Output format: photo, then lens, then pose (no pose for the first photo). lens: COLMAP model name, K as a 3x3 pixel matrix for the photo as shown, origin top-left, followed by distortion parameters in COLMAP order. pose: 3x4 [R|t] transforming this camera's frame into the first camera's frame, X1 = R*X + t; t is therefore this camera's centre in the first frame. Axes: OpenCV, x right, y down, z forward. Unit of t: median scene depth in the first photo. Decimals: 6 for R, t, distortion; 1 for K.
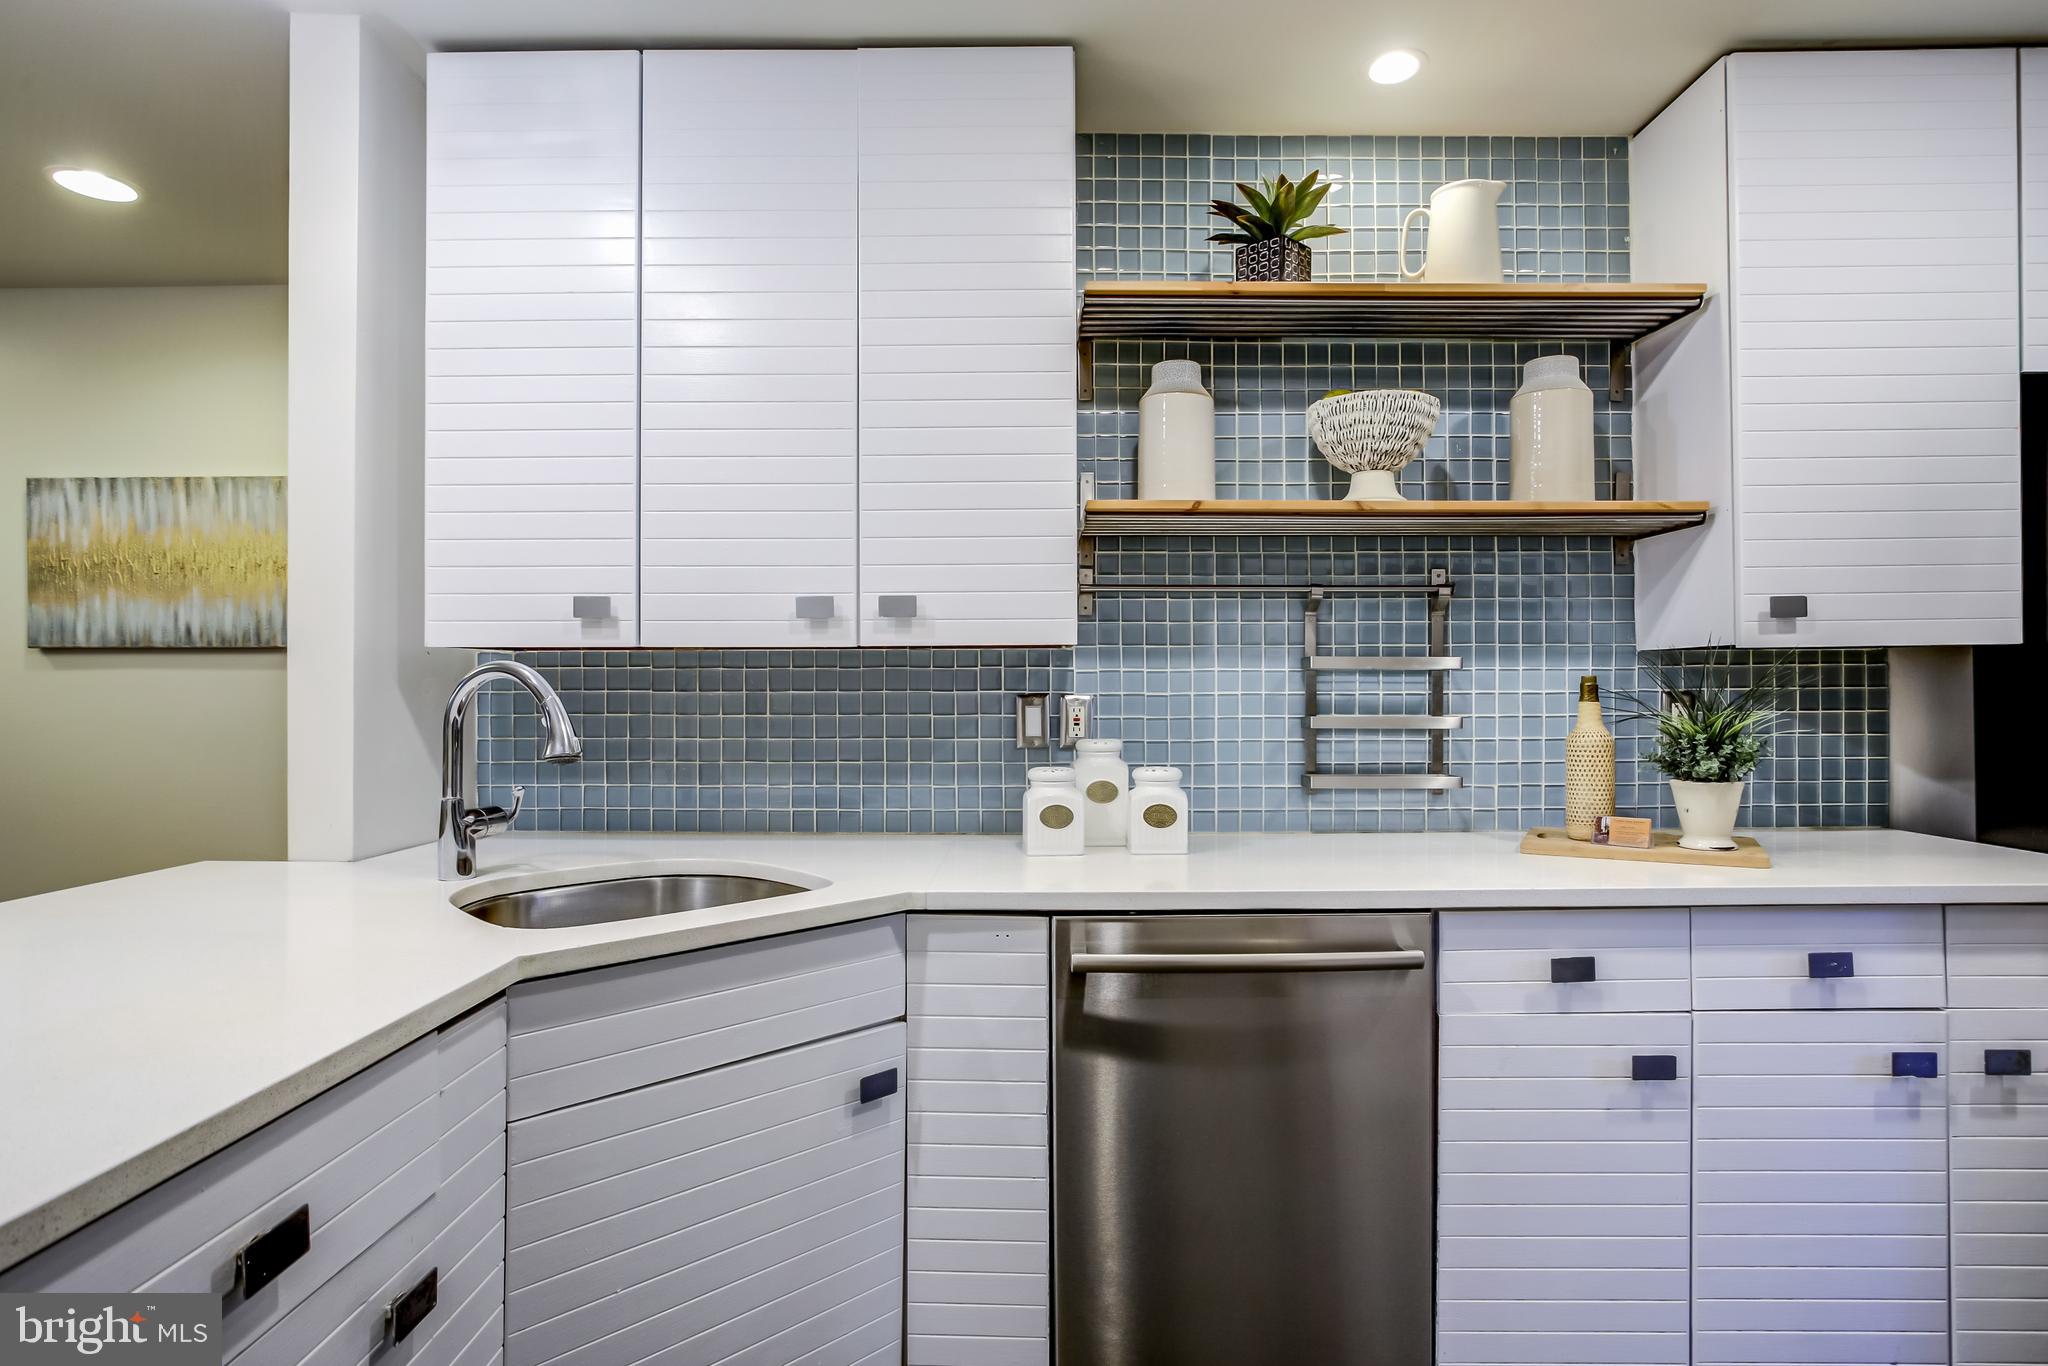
lens RADIAL K [[1065.1, 0, 1027.9], [0, 1065.1, 678.3], [0, 0, 1]] dist [-0.012424, 0.001176]
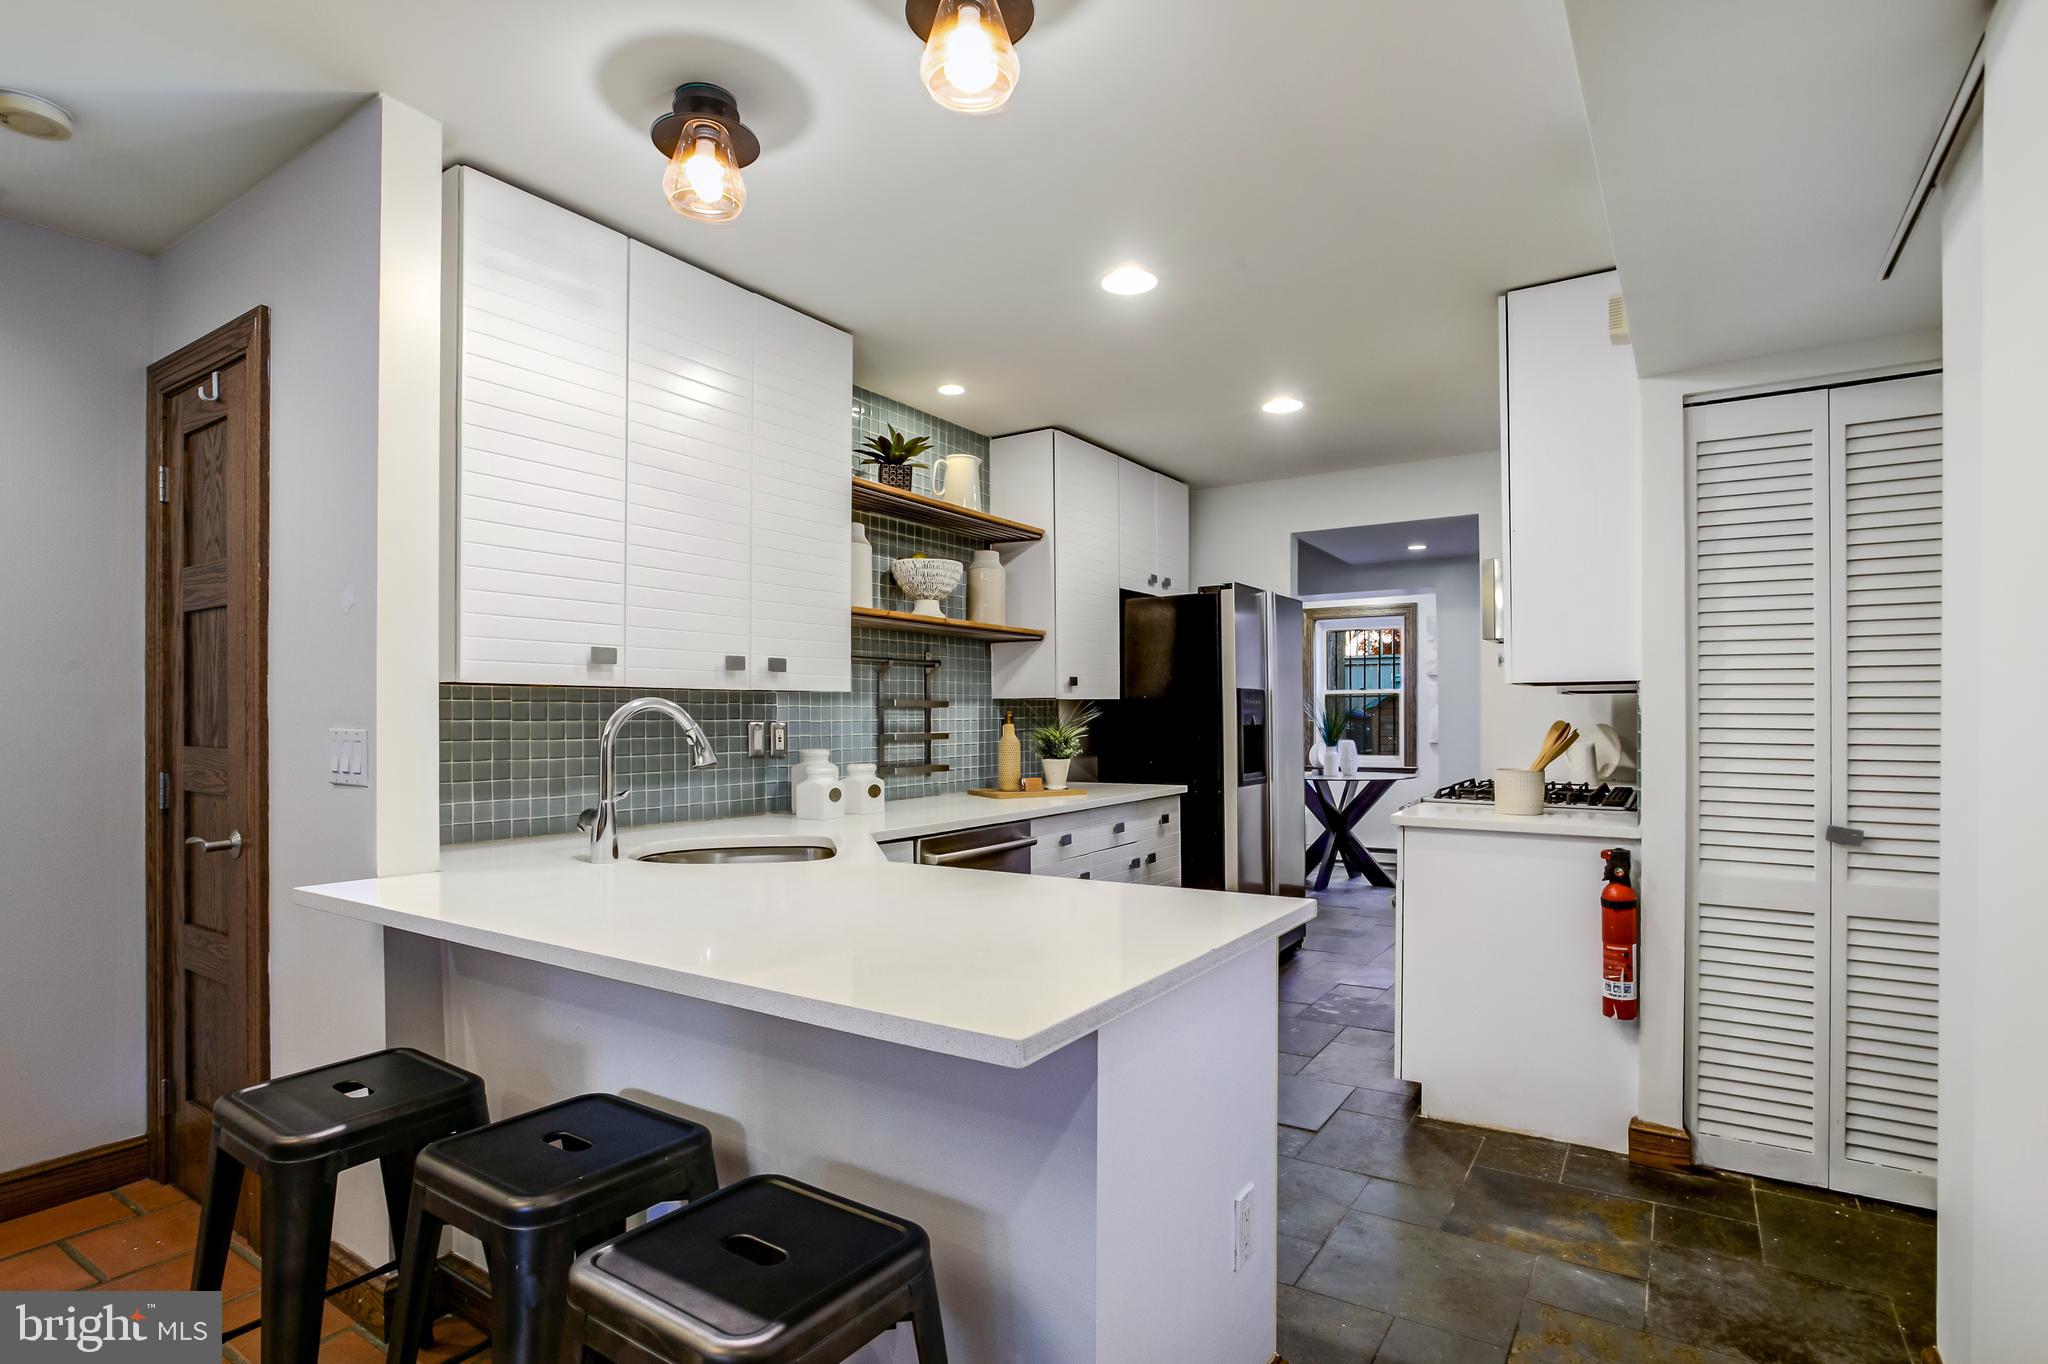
lens RADIAL K [[1065.1, 0, 1009.2], [0, 1065.1, 696.6], [0, 0, 1]] dist [-0.012424, 0.001176]
pose [[0.545302, 0.015879, 0.838089, -1.222413], [-0.003851, 0.999857, -0.016437, 0.003318], [-0.838231, 0.005736, 0.545286, -0.125058]]
